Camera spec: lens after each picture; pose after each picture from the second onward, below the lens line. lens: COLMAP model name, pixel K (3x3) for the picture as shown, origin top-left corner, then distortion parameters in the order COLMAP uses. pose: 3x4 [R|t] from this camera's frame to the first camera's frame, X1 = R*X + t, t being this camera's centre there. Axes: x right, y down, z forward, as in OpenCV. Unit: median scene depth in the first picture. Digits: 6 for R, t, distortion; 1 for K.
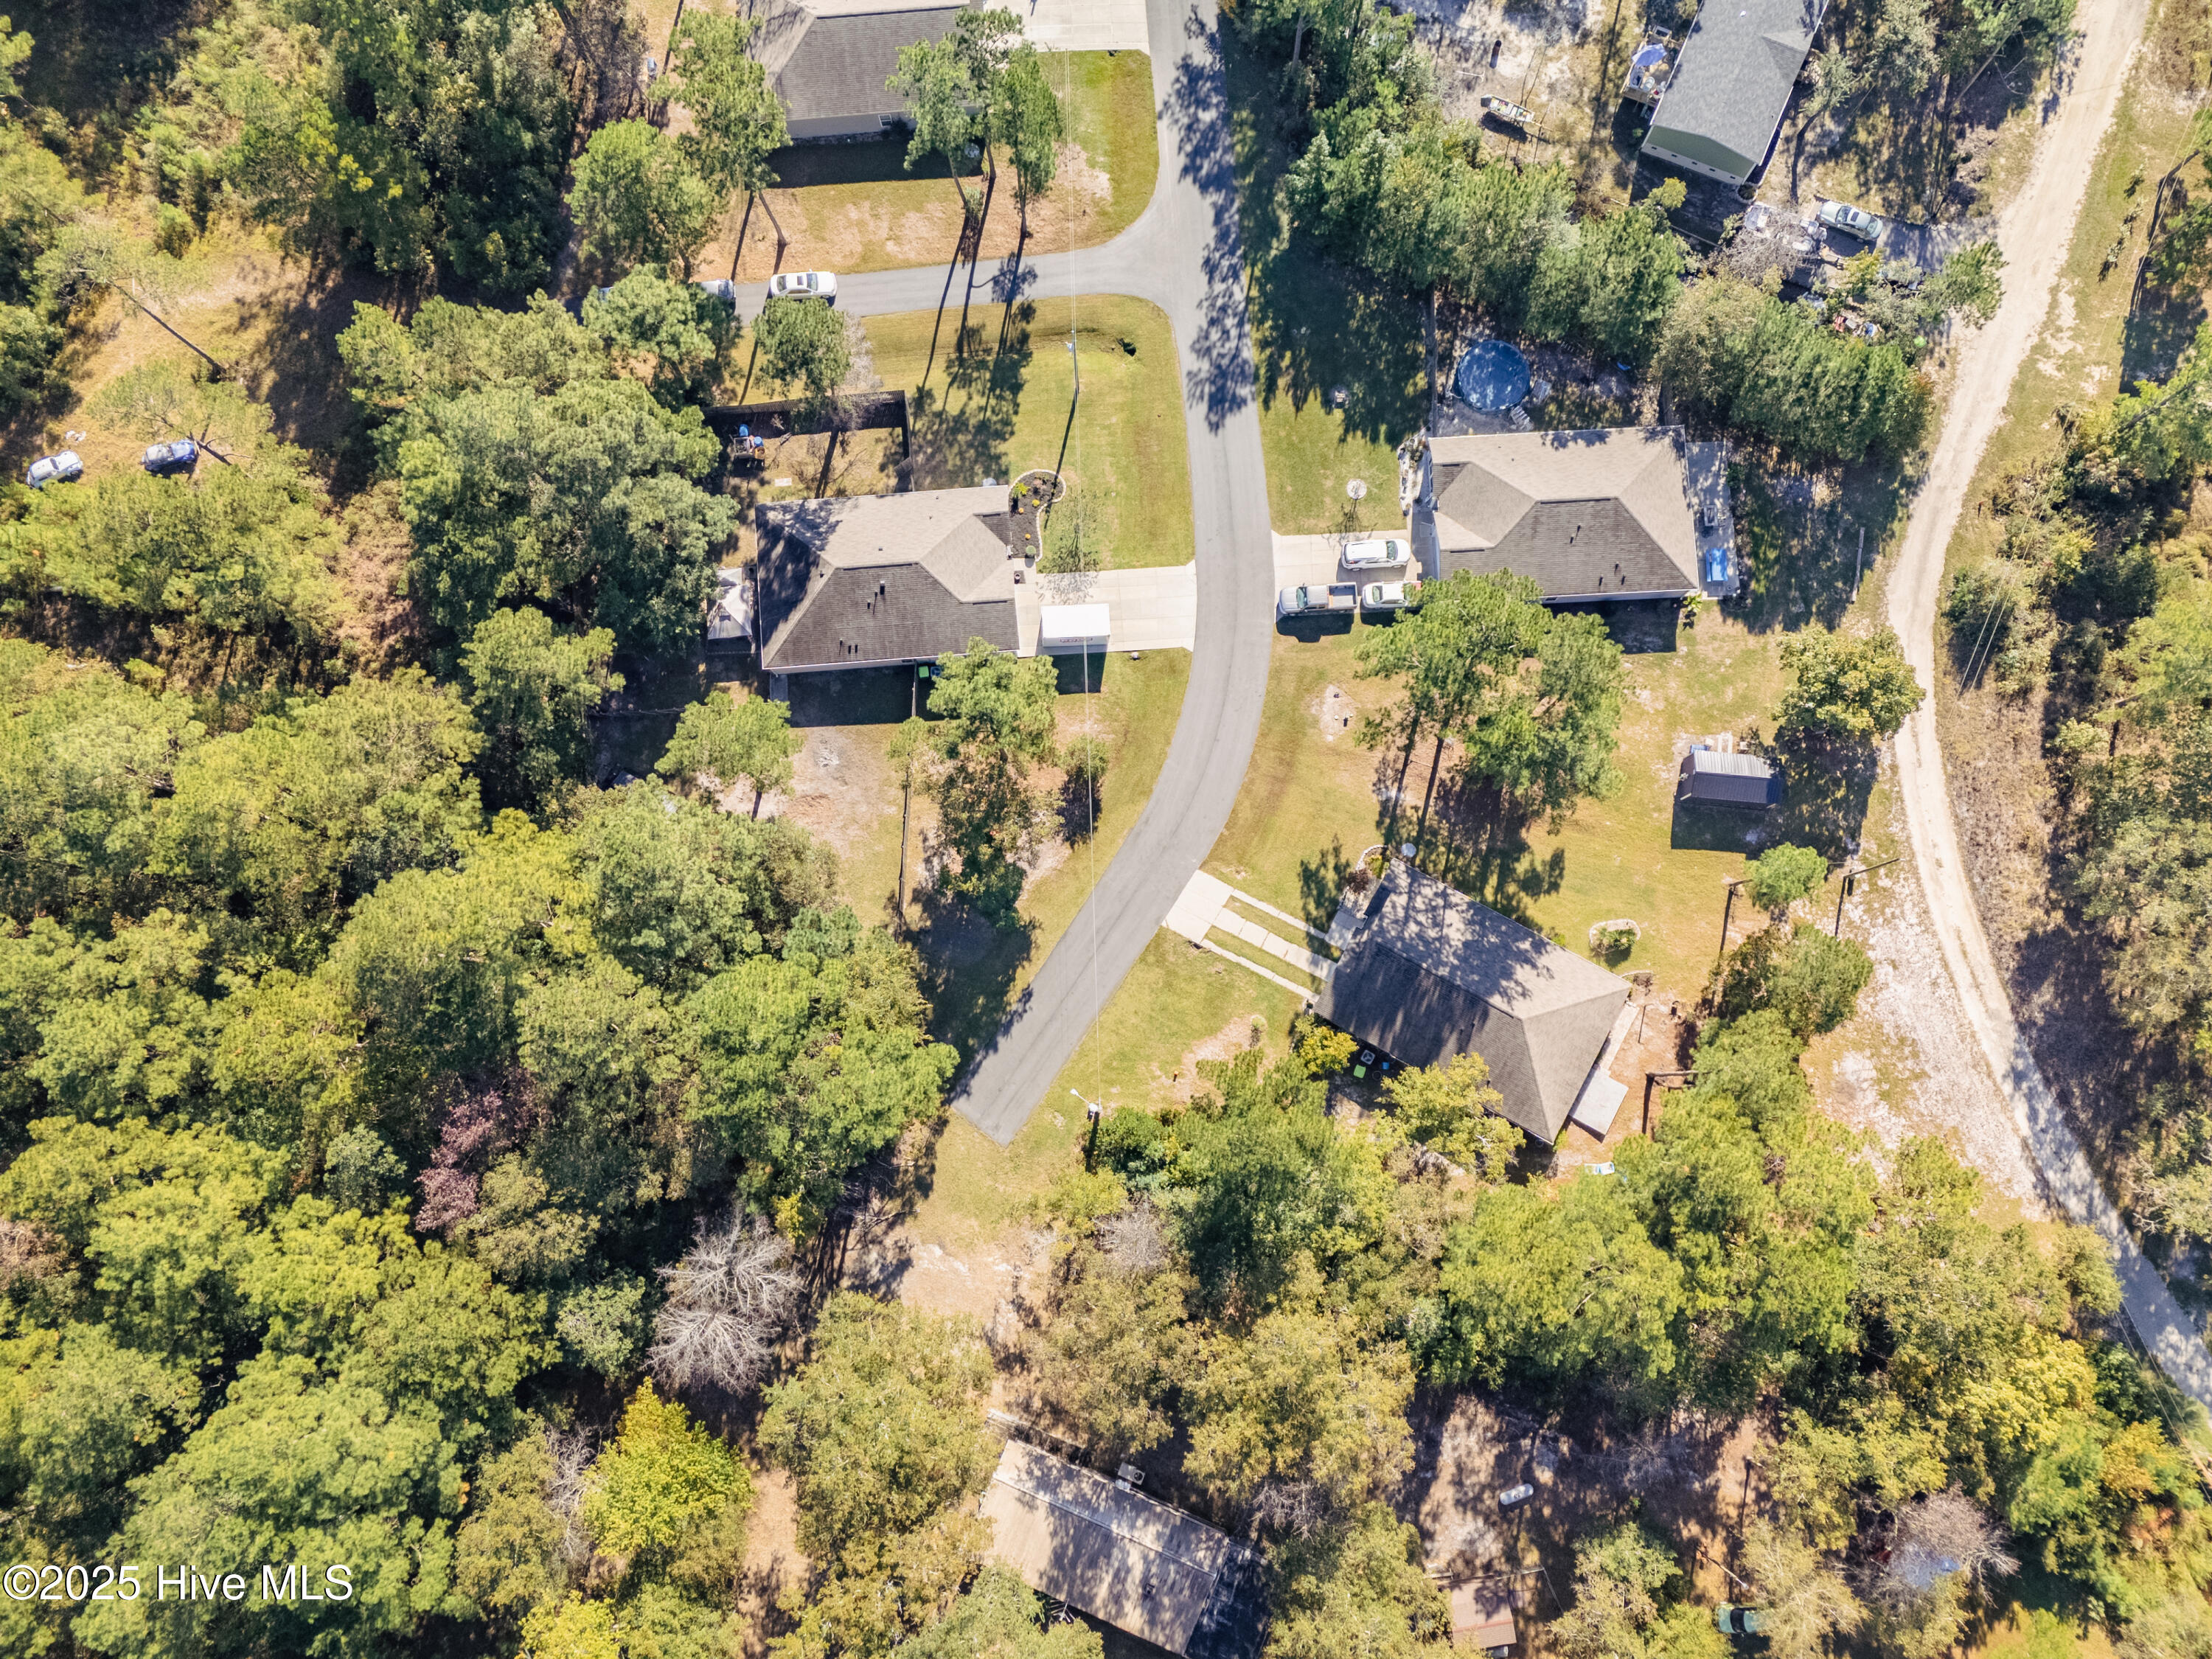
lens RADIAL K [[1633.9, 0, 1118.6], [0, 1633.9, 807.5], [0, 0, 1]] dist [0.066788, -0.048916]
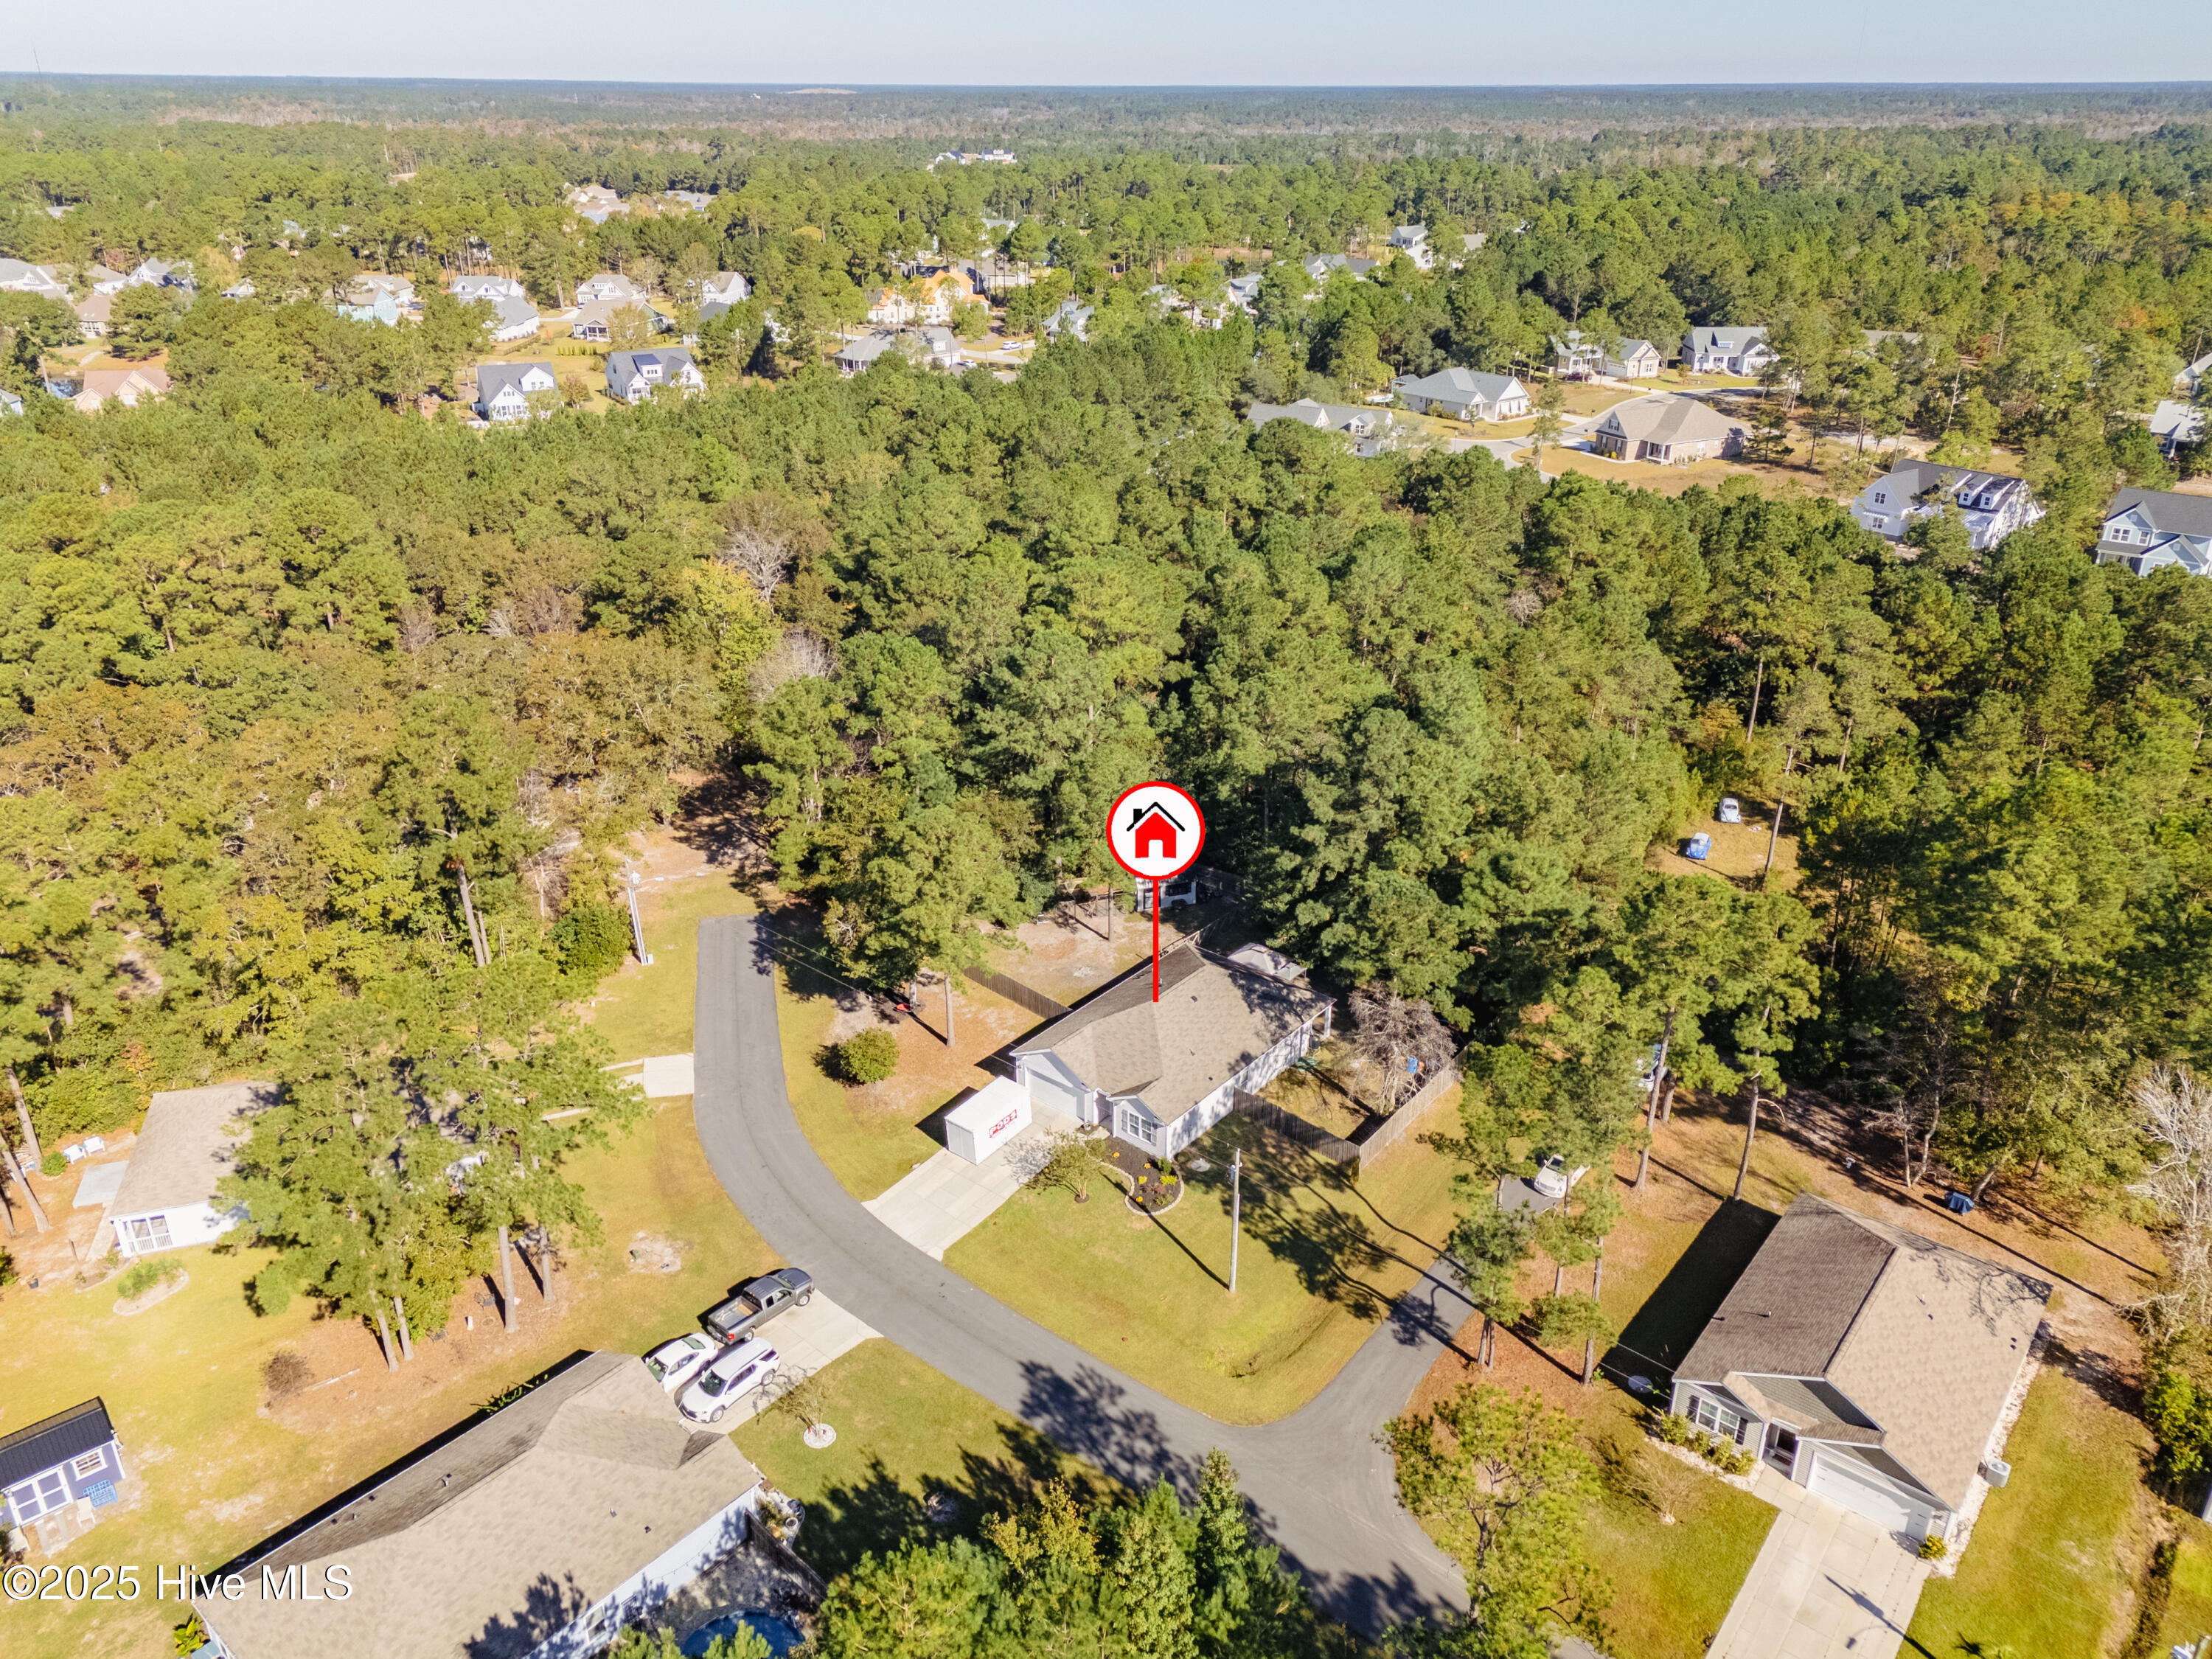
lens RADIAL K [[1633.9, 0, 1118.3], [0, 1633.9, 823.4], [0, 0, 1]] dist [0.066788, -0.048916]
pose [[-0.683637, 0.314592, -0.658538, 0.417309], [-0.719266, -0.137503, 0.680992, -0.695128], [0.123684, 0.939215, 0.320277, 0.600963]]
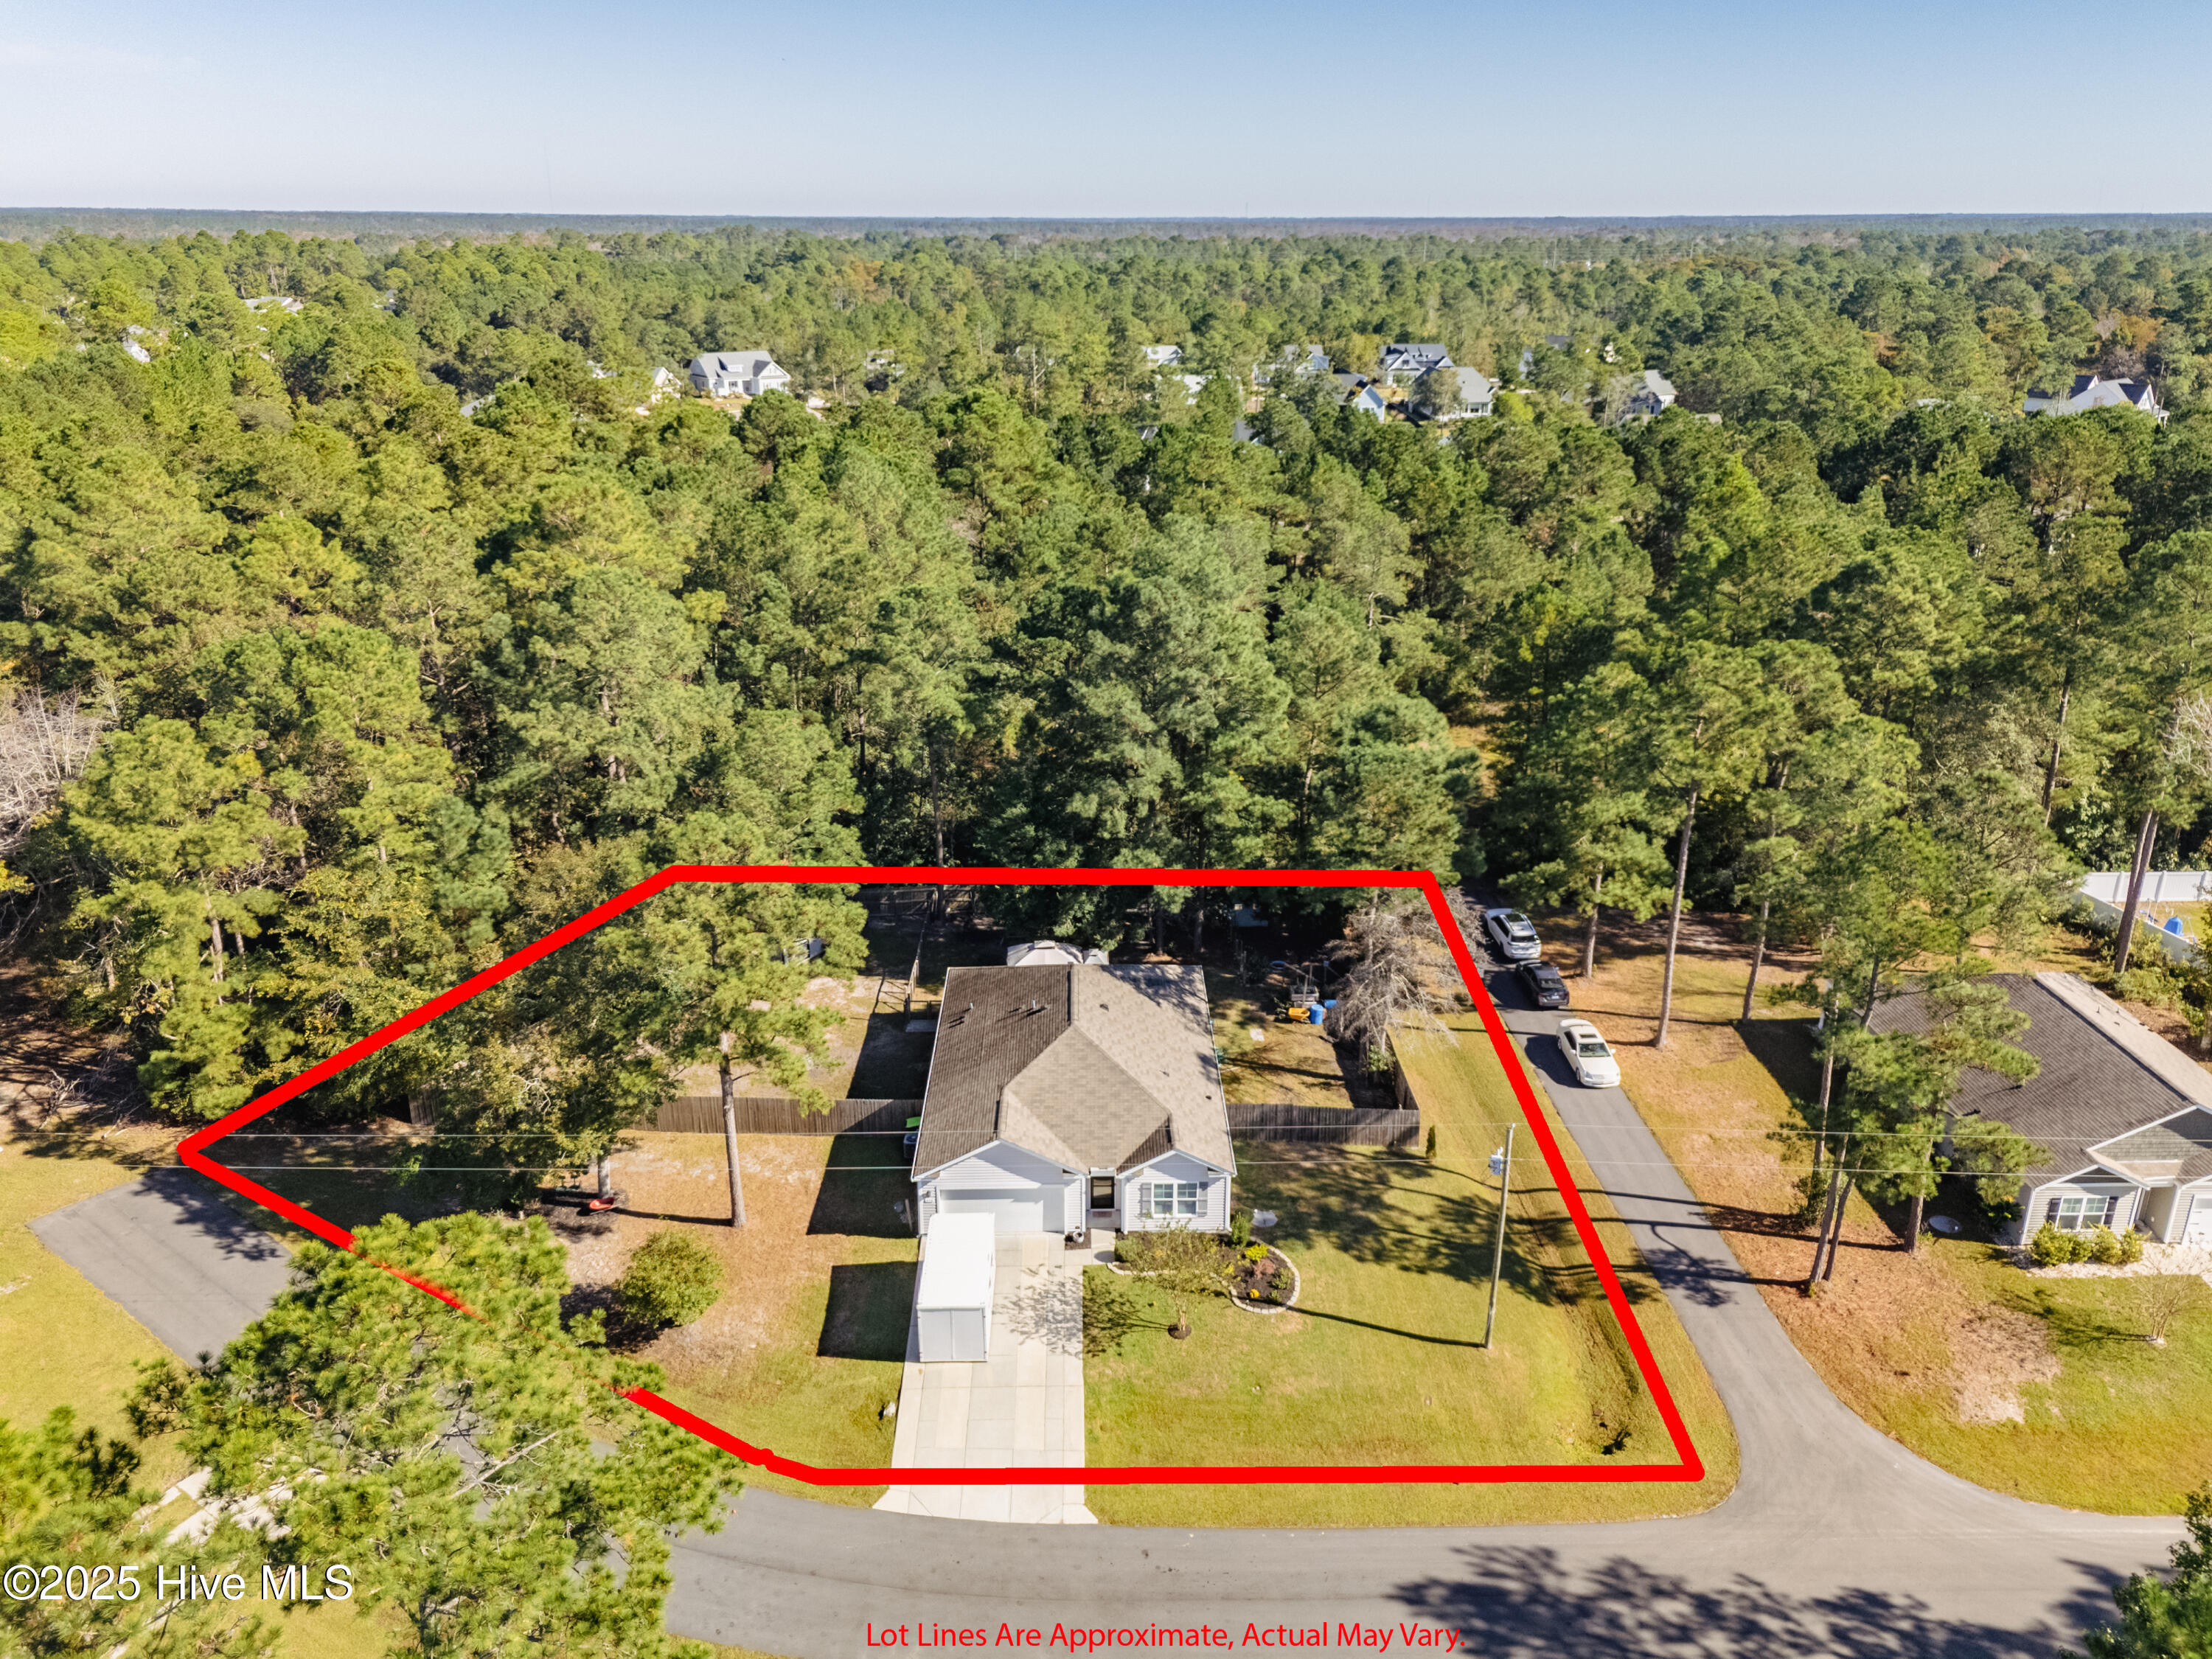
lens RADIAL K [[1633.9, 0, 1138.9], [0, 1633.9, 809.9], [0, 0, 1]] dist [0.066788, -0.048916]
pose [[-0.041739, 0.354592, -0.934089, 0.377396], [-0.988108, 0.123826, 0.091158, -0.228770], [0.147988, 0.926786, 0.345207, 0.699198]]
